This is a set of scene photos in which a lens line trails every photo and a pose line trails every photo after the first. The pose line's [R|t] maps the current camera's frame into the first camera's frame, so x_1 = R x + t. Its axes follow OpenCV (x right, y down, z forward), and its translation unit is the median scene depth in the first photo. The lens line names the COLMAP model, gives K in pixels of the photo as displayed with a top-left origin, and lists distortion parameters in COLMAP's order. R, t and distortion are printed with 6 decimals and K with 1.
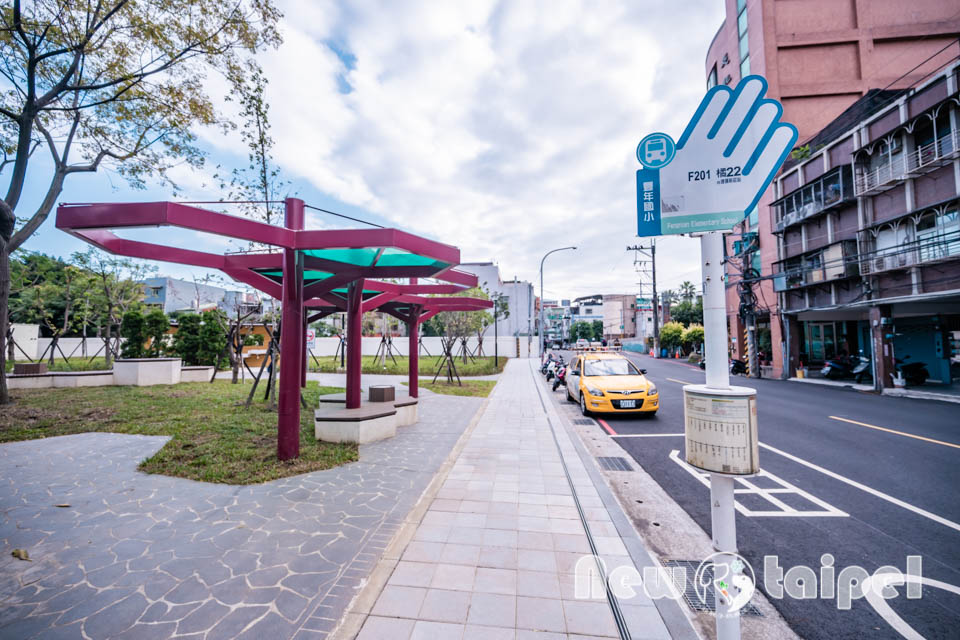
lens RADIAL K [[378.0, 0, 480.0], [0, 378.0, 320.4], [0, 0, 1]] dist [-0.003619, 0.000618]
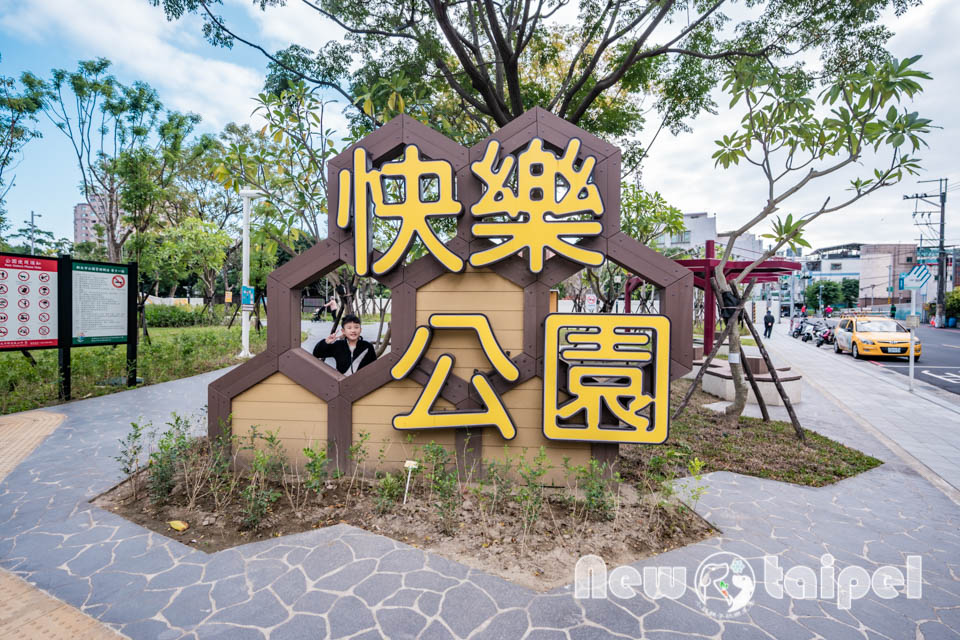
lens RADIAL K [[498.2, 0, 473.1], [0, 498.2, 322.3], [0, 0, 1]] dist [0.006133, -0.000550]
pose [[0.945206, 0.019496, -0.325893, -0.077860], [0.009917, 0.996040, 0.088349, -0.010955], [0.326325, -0.086740, 0.941269, -0.201440]]
